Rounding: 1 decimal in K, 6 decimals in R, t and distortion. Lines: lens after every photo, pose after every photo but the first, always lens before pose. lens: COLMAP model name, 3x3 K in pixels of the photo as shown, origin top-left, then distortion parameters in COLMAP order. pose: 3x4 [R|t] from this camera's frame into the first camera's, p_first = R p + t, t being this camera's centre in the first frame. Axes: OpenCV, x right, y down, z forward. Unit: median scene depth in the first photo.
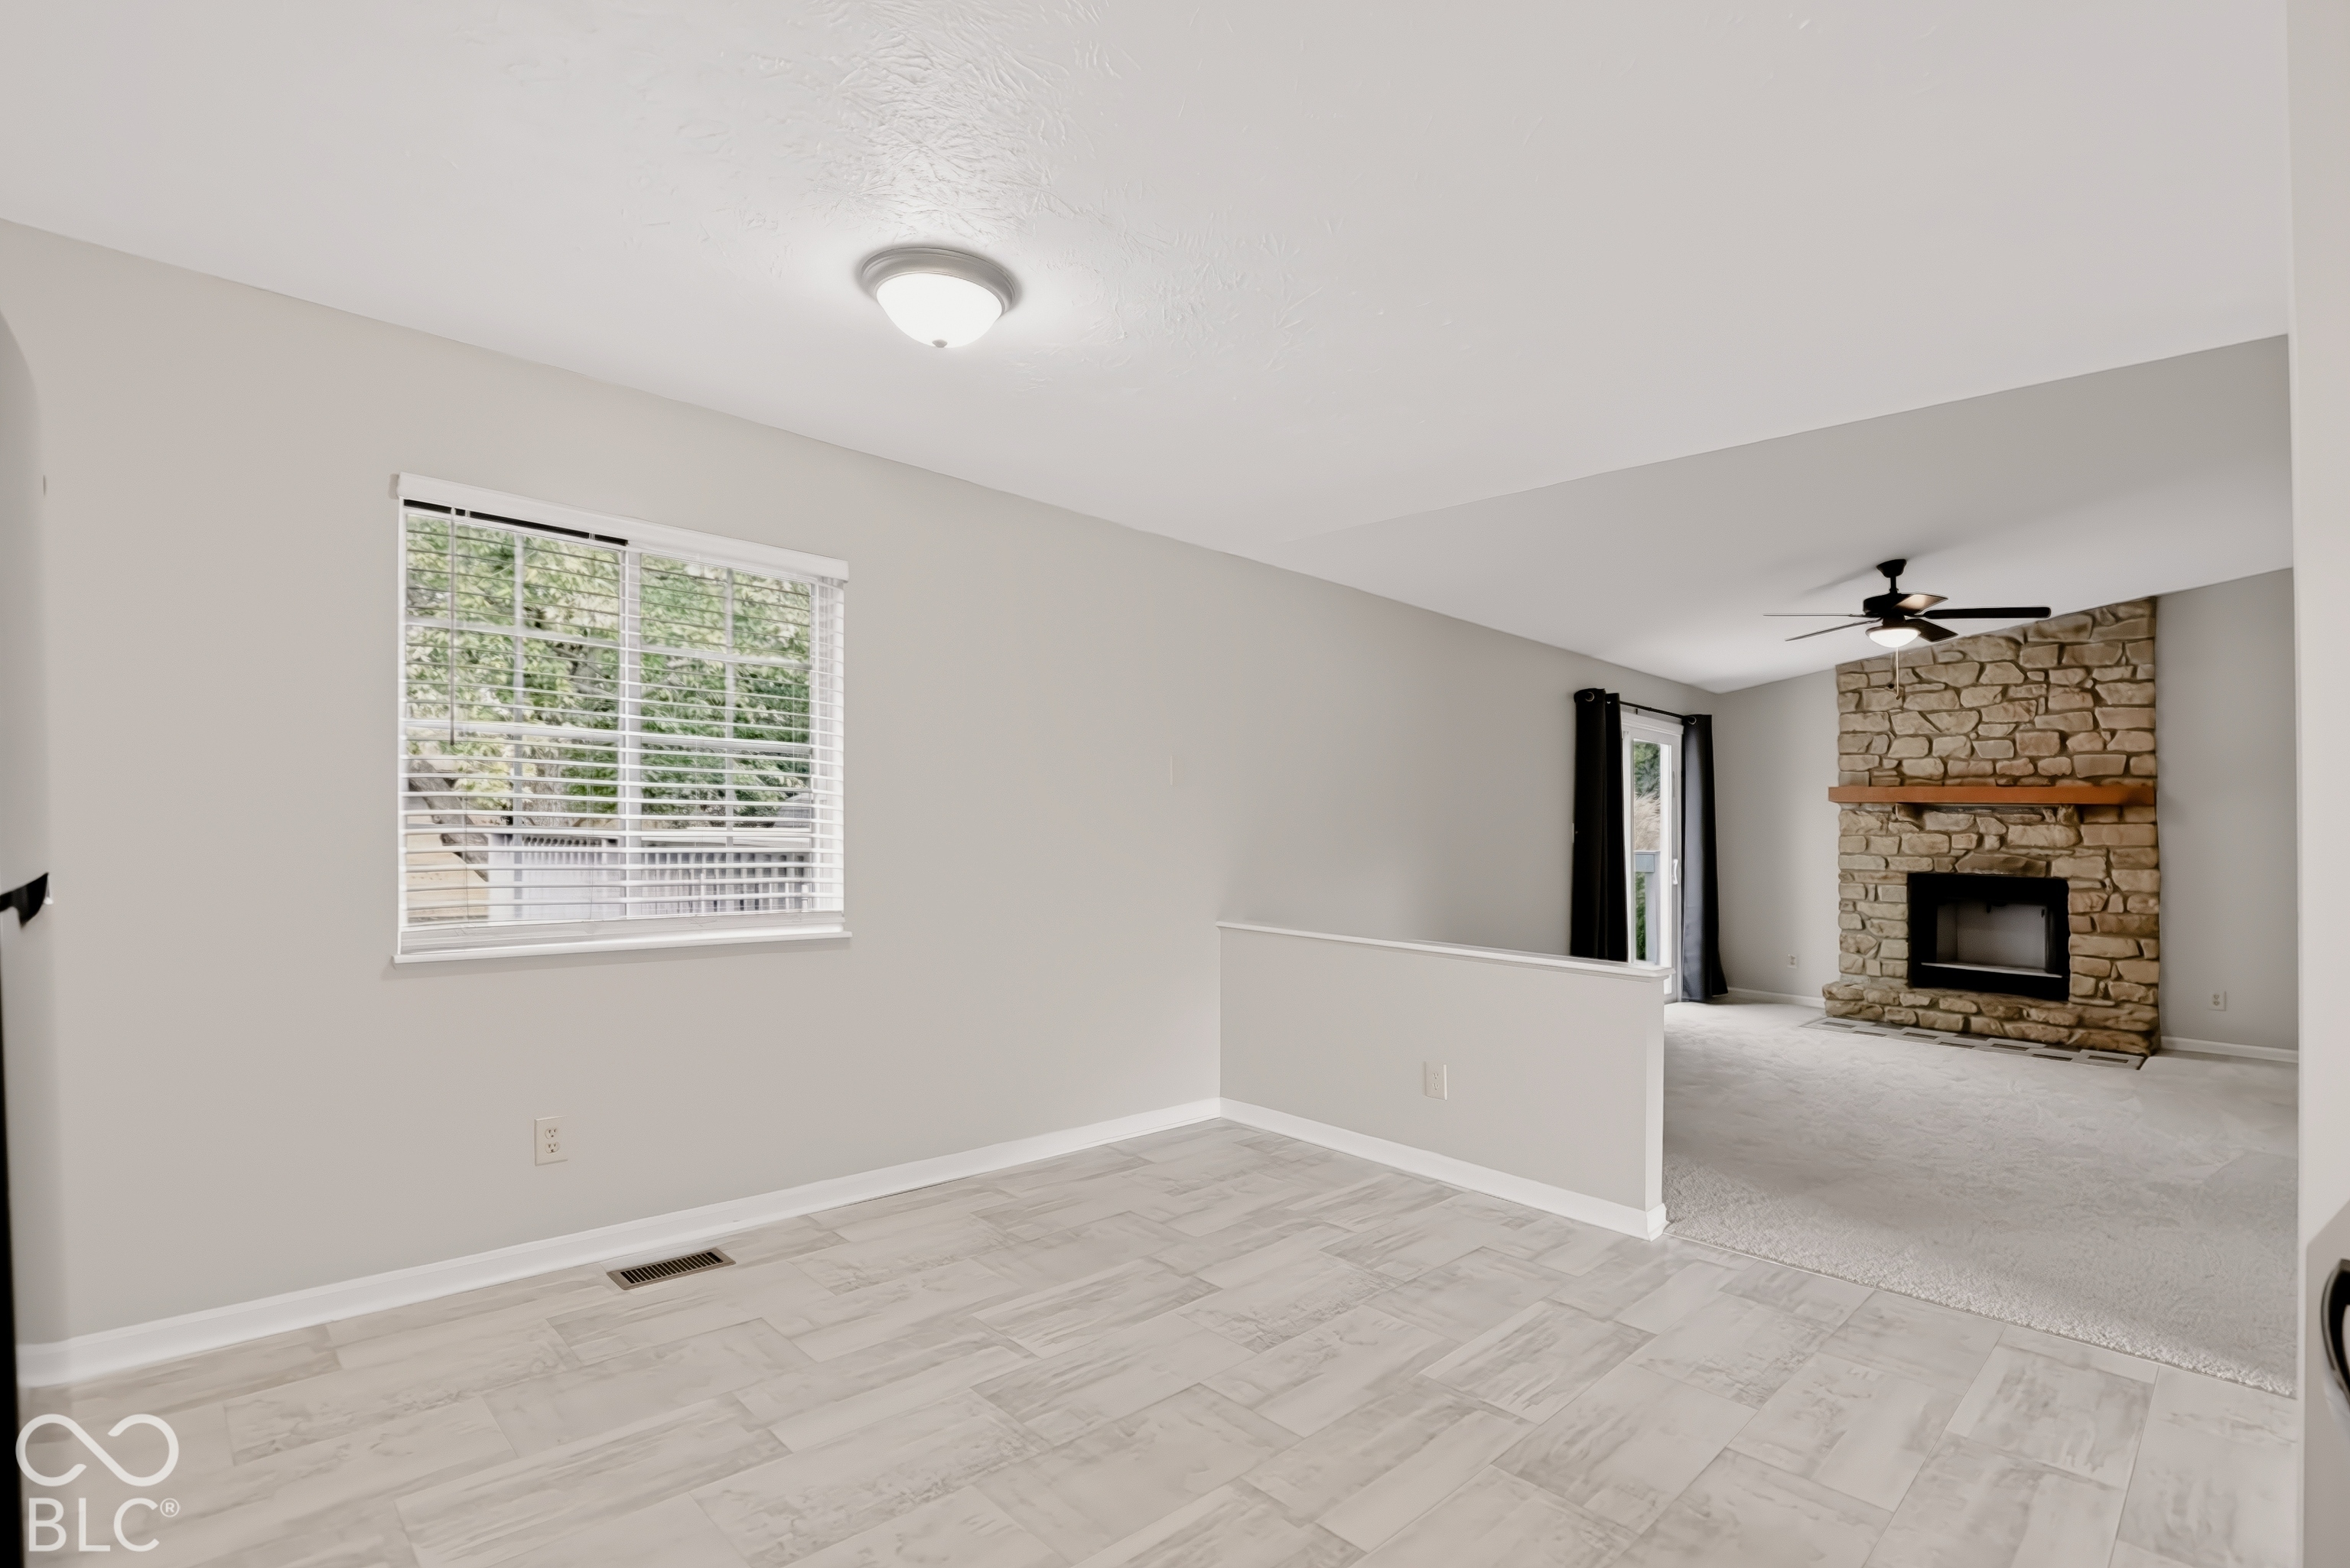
lens RADIAL K [[1088.1, 0, 1173.3], [0, 1088.1, 797.1], [0, 0, 1]] dist [-0.026113, 0.000165]
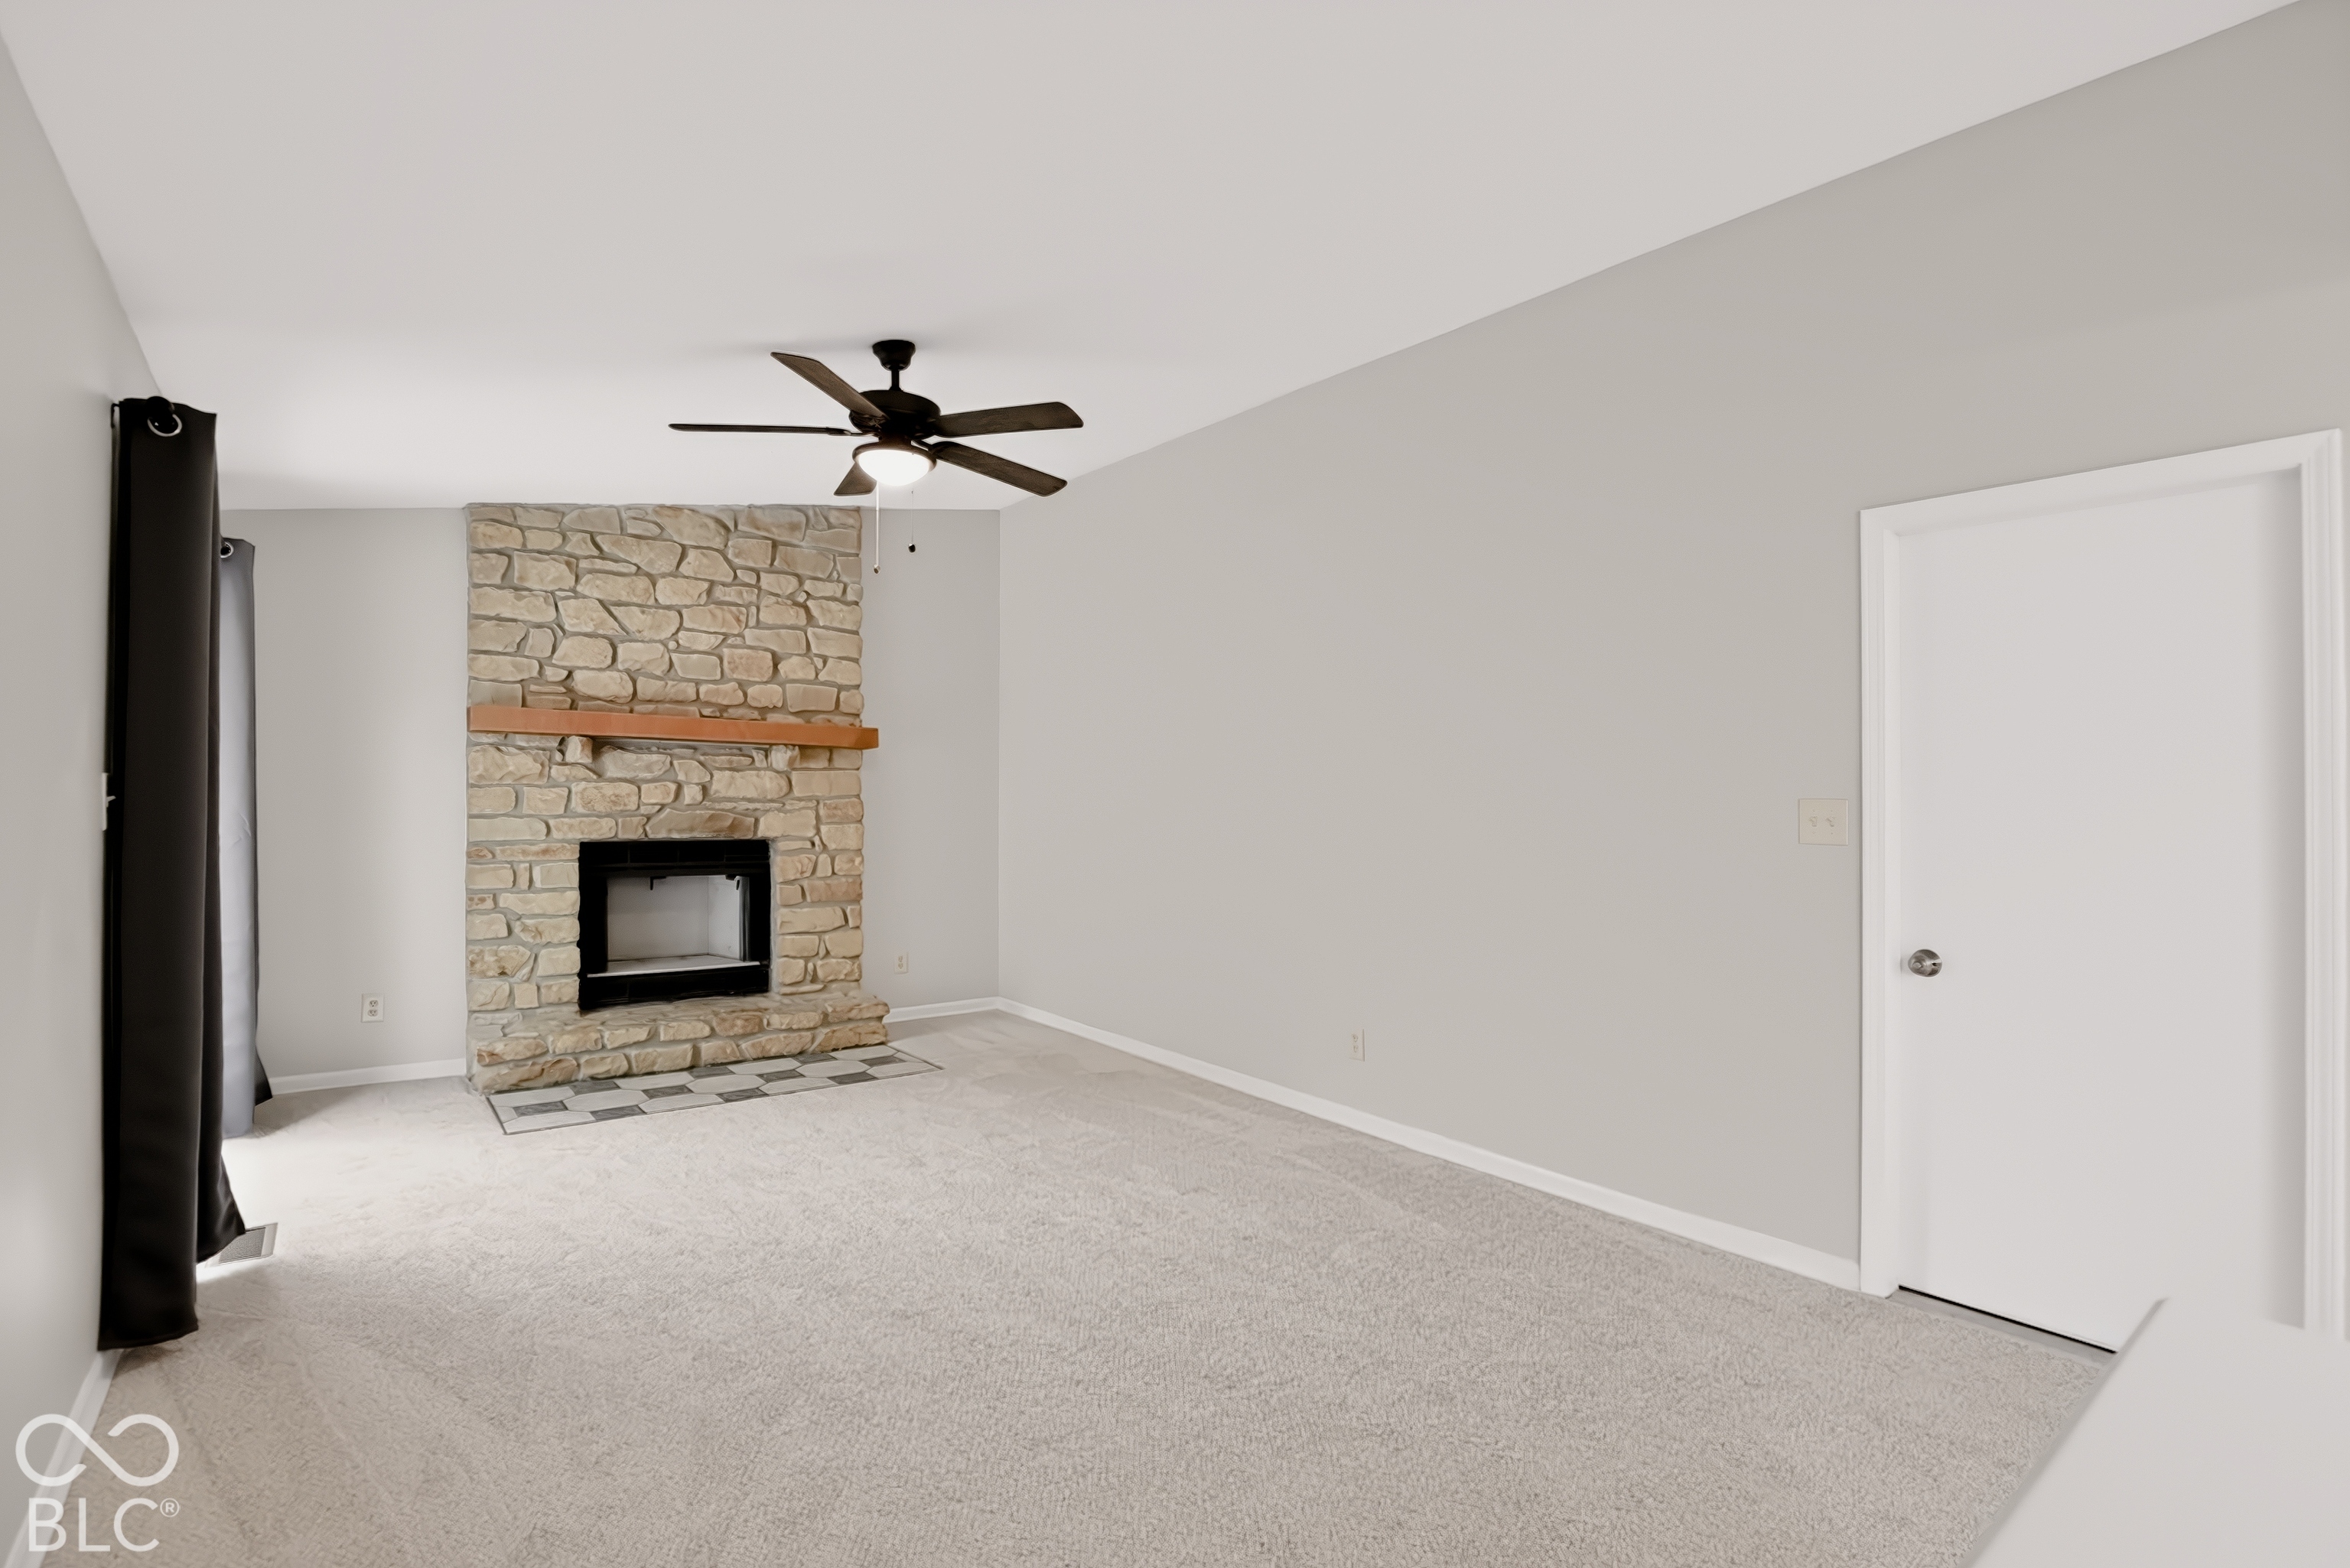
lens RADIAL K [[1088.1, 0, 1174.2], [0, 1088.1, 760.5], [0, 0, 1]] dist [-0.026113, 0.000165]
pose [[0.100185, 0.004160, 0.994960, 0.064827], [-0.036062, 0.999349, -0.000547, 0.007992], [-0.994315, -0.035826, 0.100269, 0.609268]]
